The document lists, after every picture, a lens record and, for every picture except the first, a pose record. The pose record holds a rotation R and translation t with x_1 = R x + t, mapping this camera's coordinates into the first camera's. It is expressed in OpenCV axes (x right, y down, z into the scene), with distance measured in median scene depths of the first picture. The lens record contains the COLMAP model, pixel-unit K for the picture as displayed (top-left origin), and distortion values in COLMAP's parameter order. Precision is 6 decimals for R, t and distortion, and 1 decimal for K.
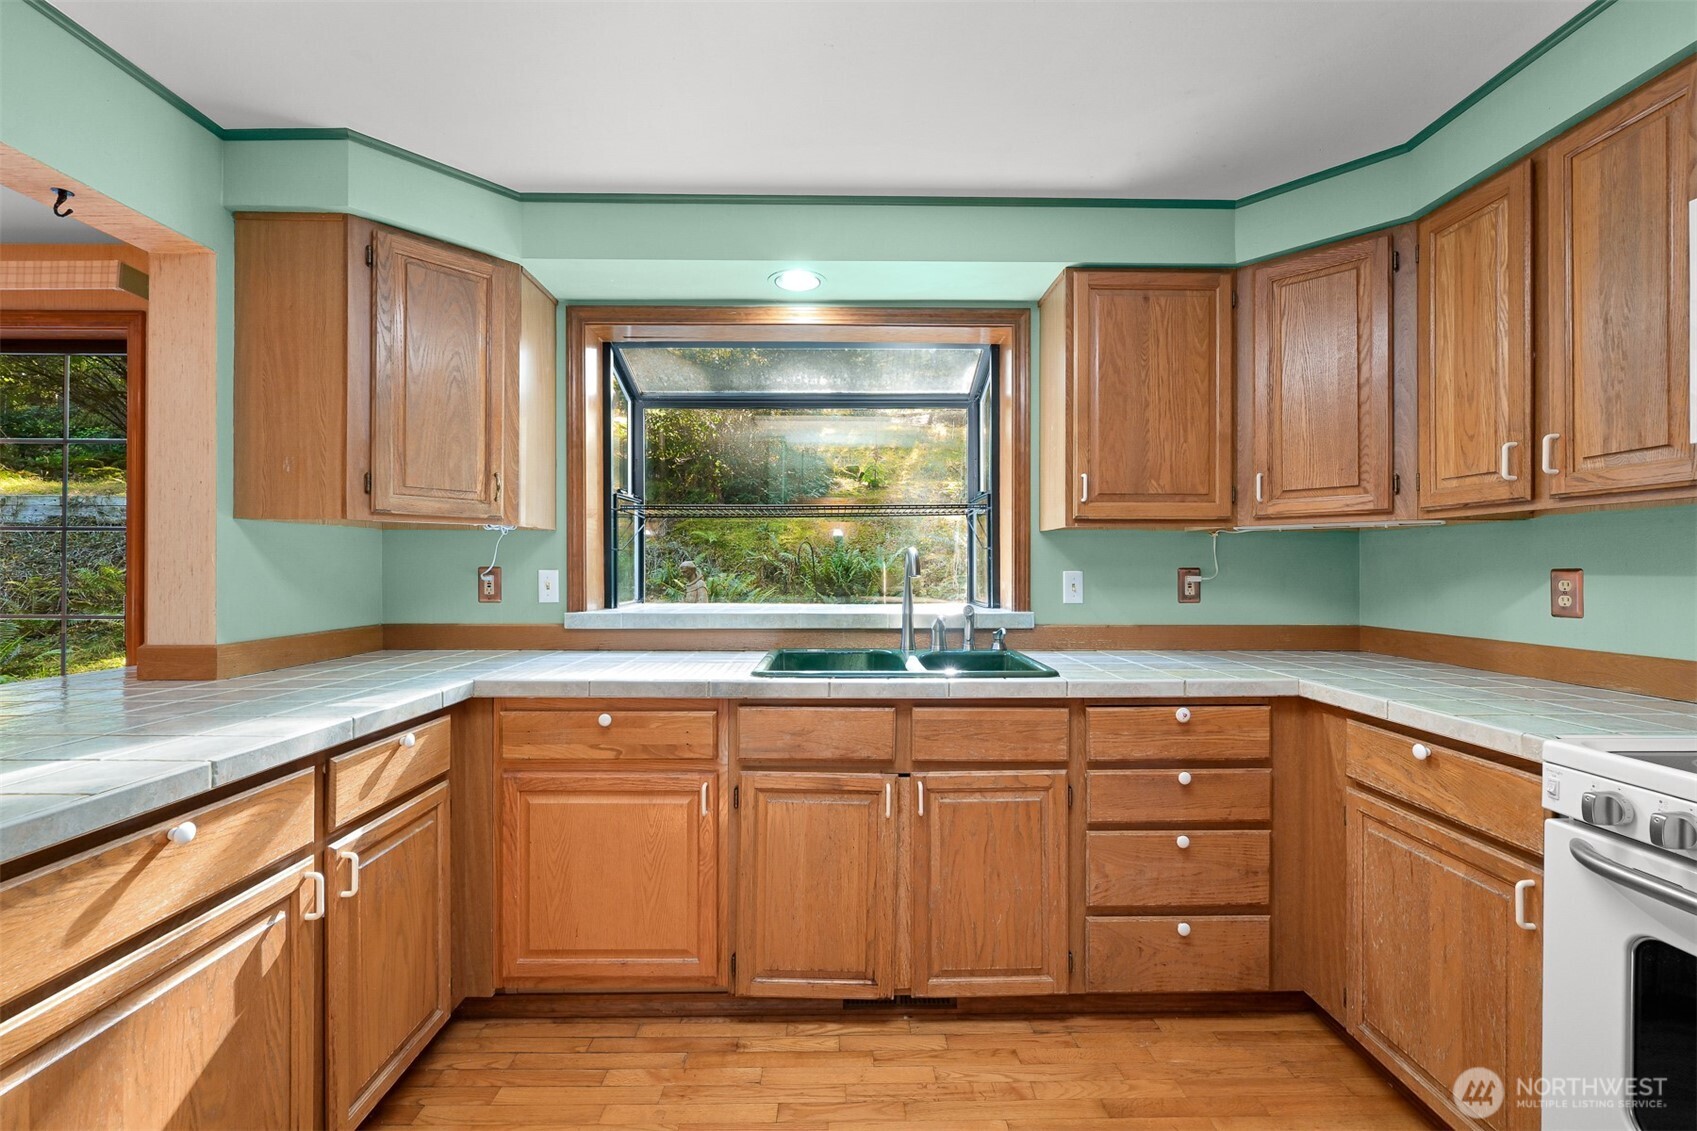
lens RADIAL K [[704.4, 0, 831.7], [0, 704.4, 568.4], [0, 0, 1]] dist [0.000799, -0.001151]
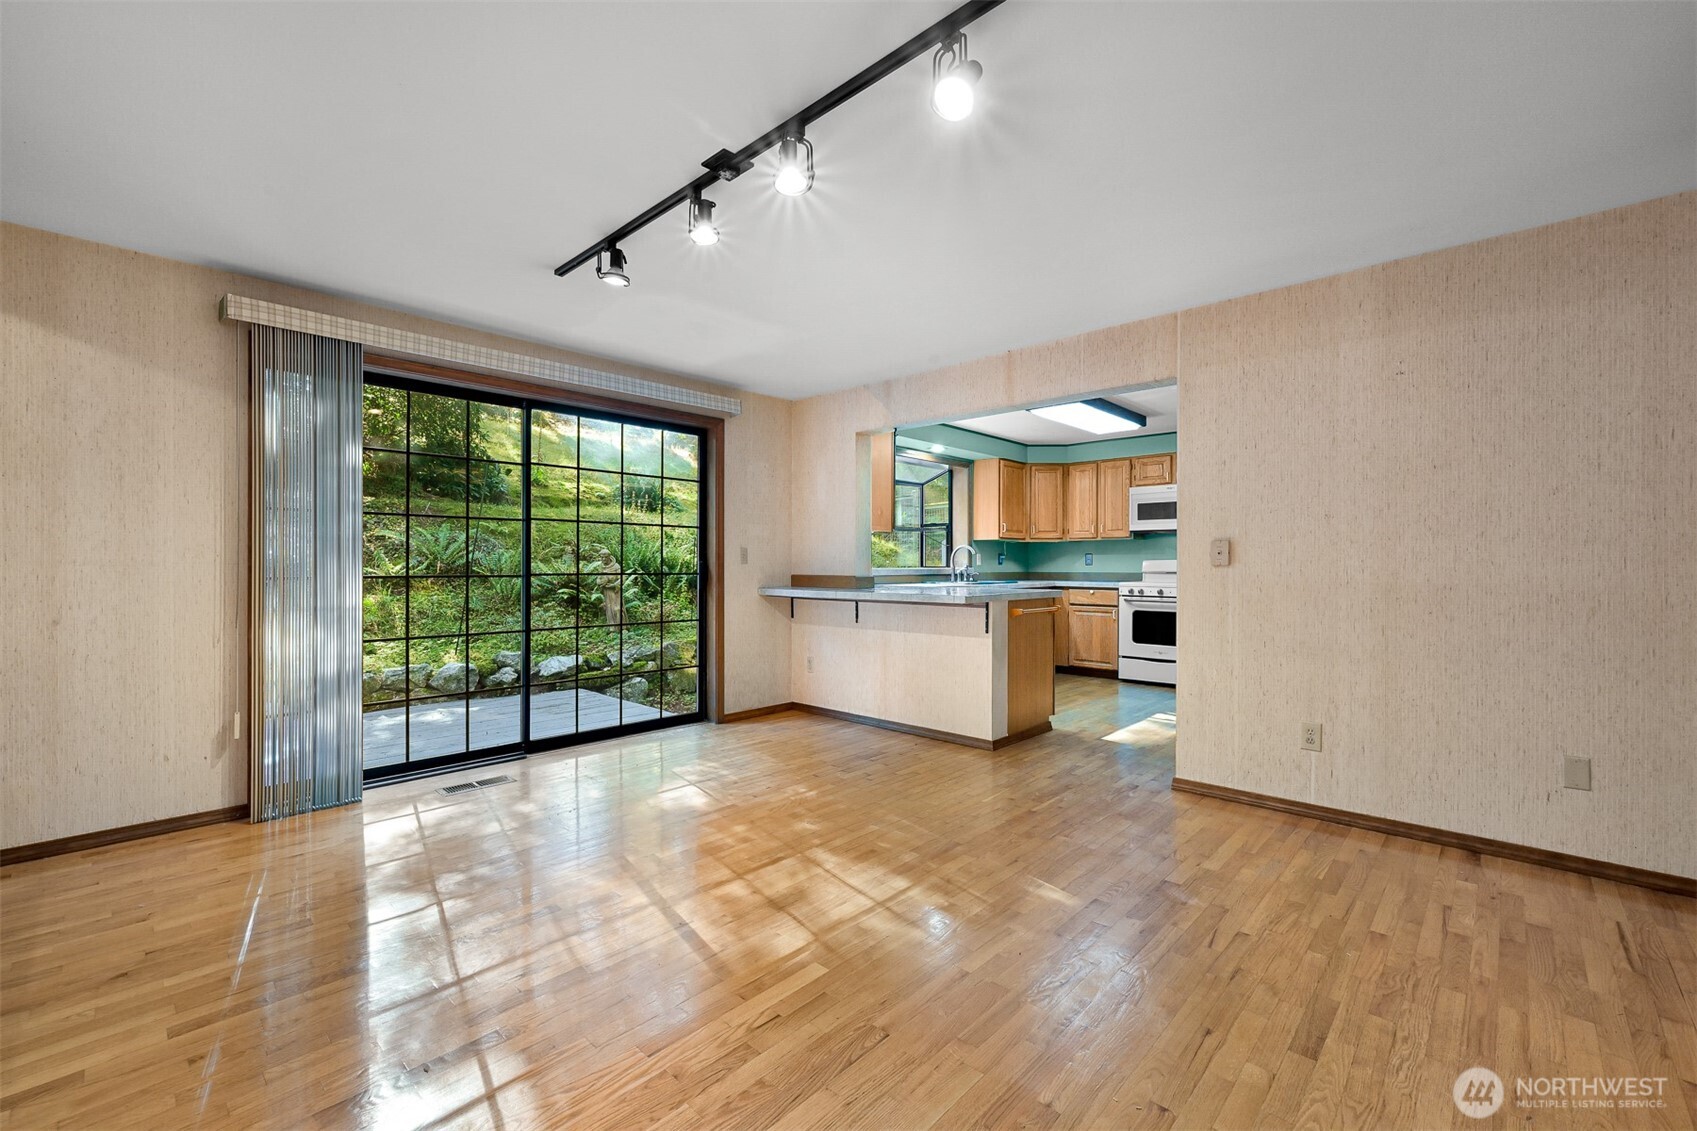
lens RADIAL K [[704.4, 0, 858.4], [0, 704.4, 566.4], [0, 0, 1]] dist [0.000799, -0.001151]
pose [[0.675814, -0.002684, 0.737067, -3.233707], [-0.000715, 0.999991, 0.004297, 0.064798], [-0.737071, -0.003431, 0.675806, -0.964601]]
